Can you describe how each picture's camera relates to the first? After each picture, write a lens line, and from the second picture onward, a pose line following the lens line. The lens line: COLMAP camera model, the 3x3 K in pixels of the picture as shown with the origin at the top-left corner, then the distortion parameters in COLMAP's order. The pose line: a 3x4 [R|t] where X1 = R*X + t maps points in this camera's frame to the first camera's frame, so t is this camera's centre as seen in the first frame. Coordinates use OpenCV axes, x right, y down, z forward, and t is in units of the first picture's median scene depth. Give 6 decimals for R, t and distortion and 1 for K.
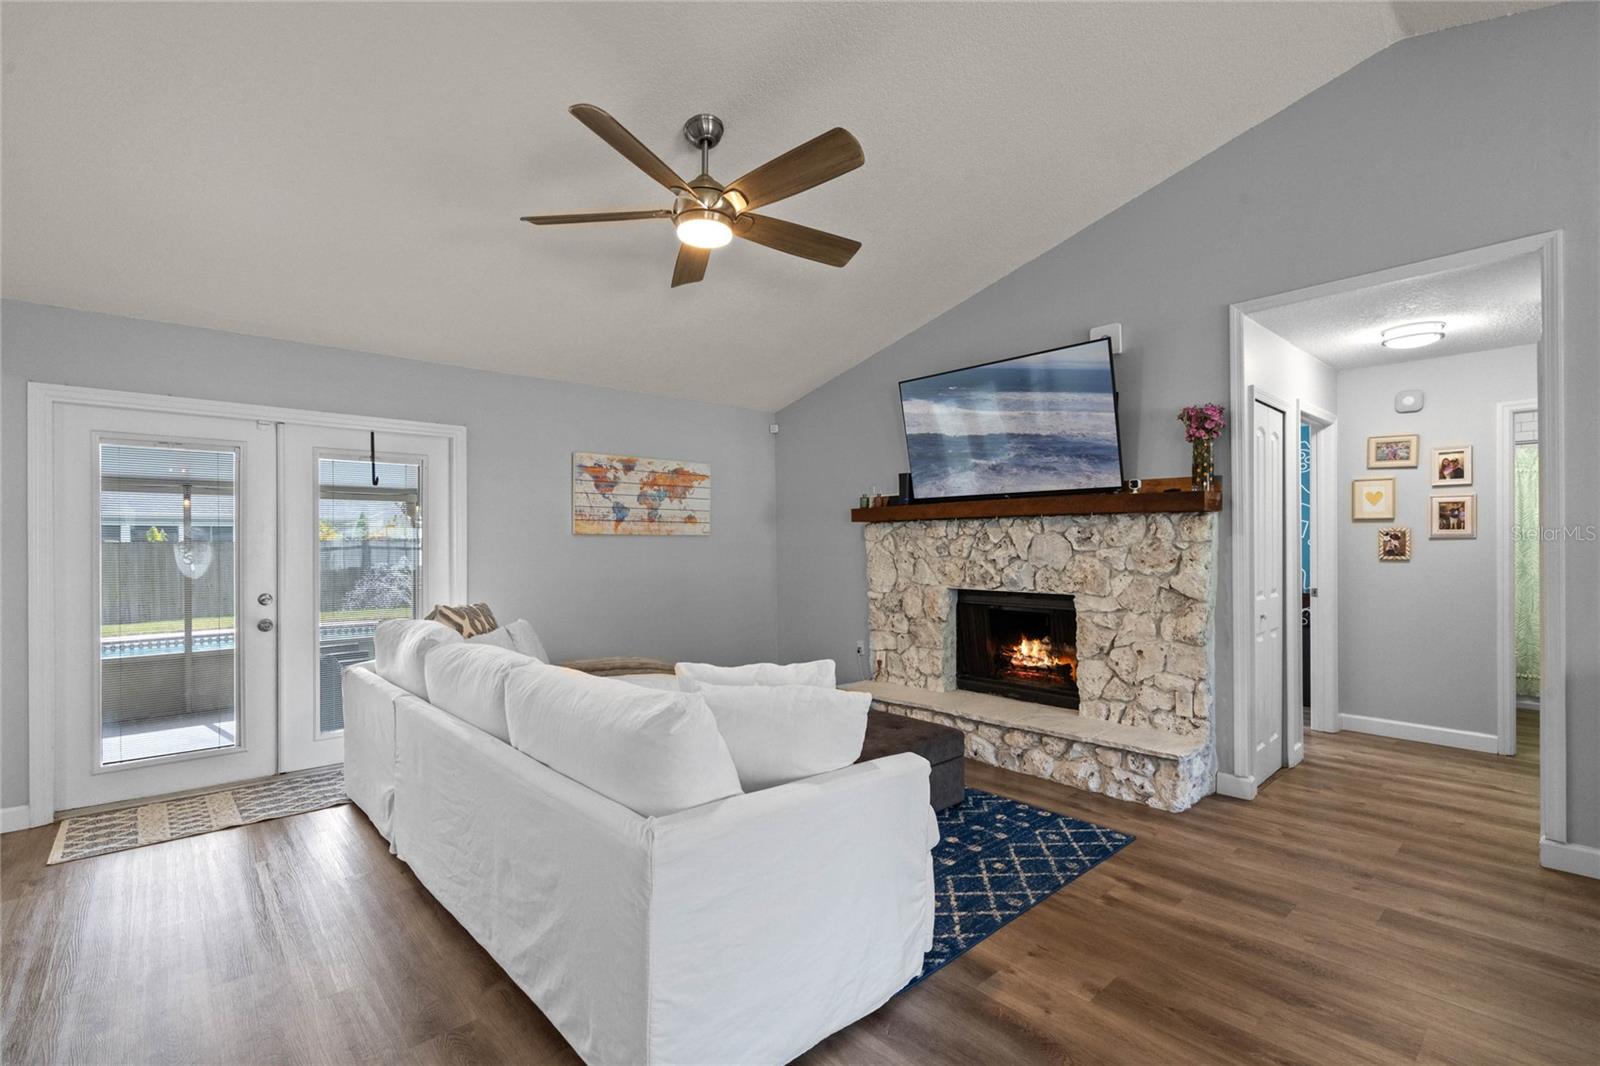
lens RADIAL K [[737.7, 0, 803.2], [0, 737.7, 538.2], [0, 0, 1]] dist [0.000538, -0.000341]
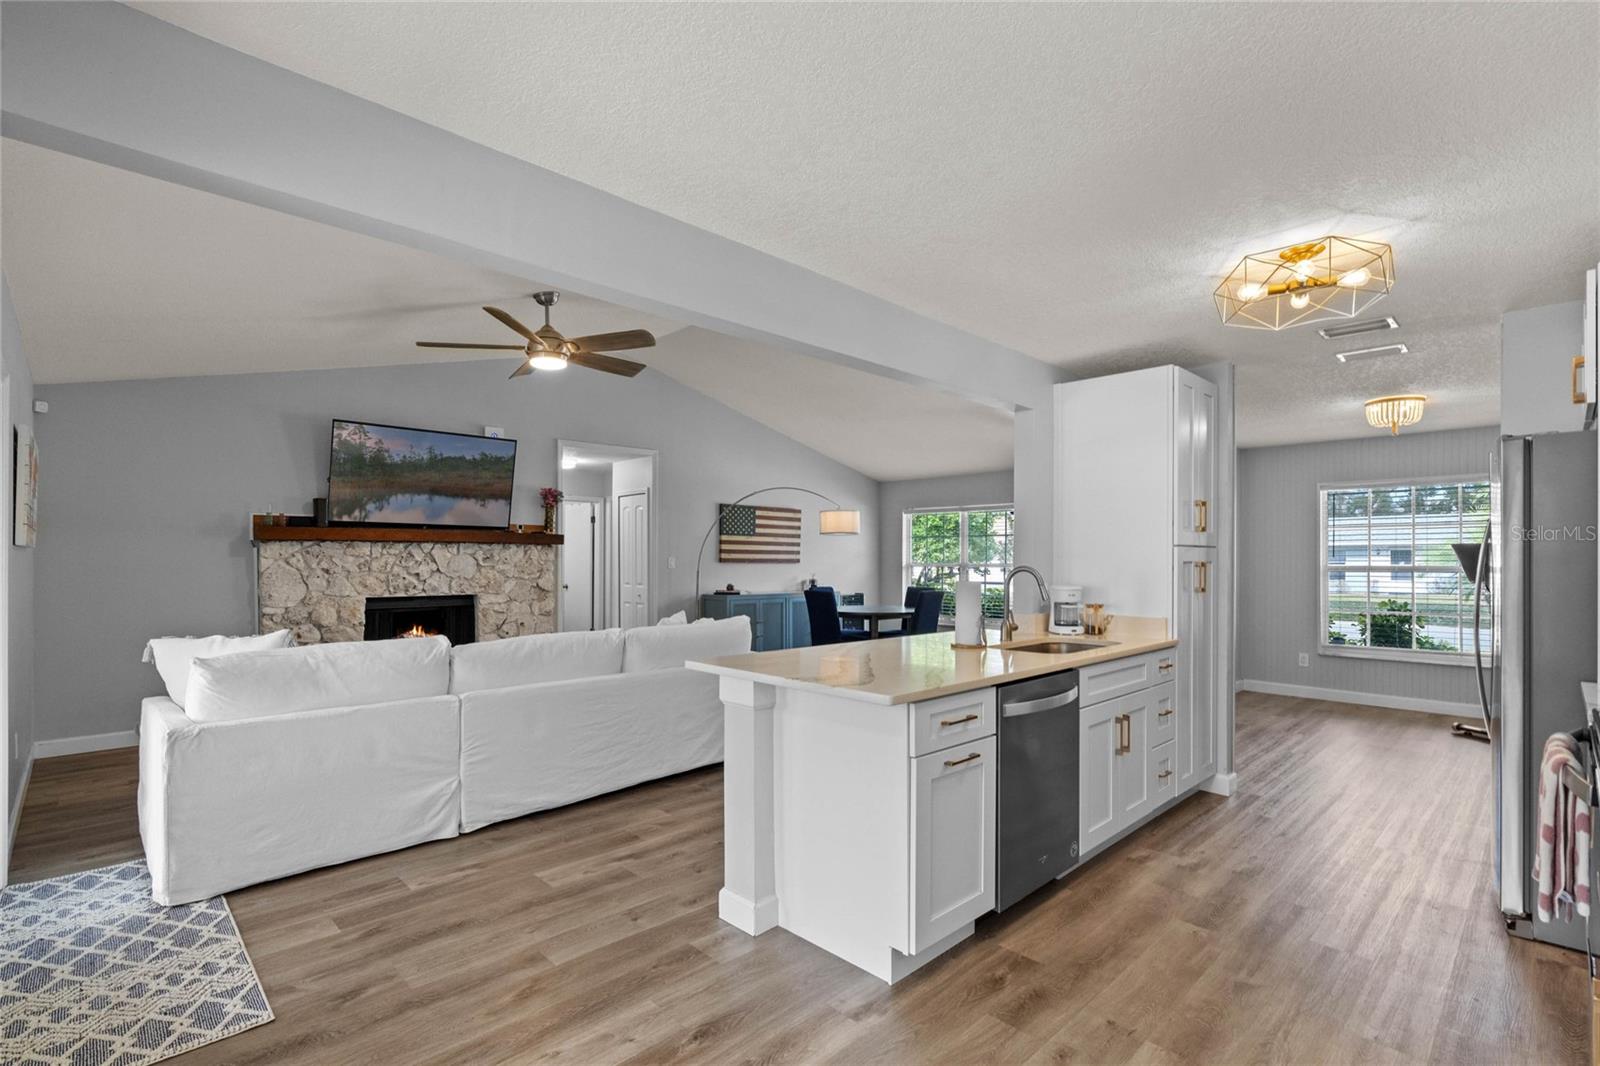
lens RADIAL K [[737.7, 0, 805.0], [0, 737.7, 546.6], [0, 0, 1]] dist [0.000538, -0.000341]
pose [[-0.040660, 0.021581, 0.998940, -1.162985], [-0.009431, 0.999714, -0.021981, 0.003620], [-0.999129, -0.010314, -0.040445, 0.354151]]
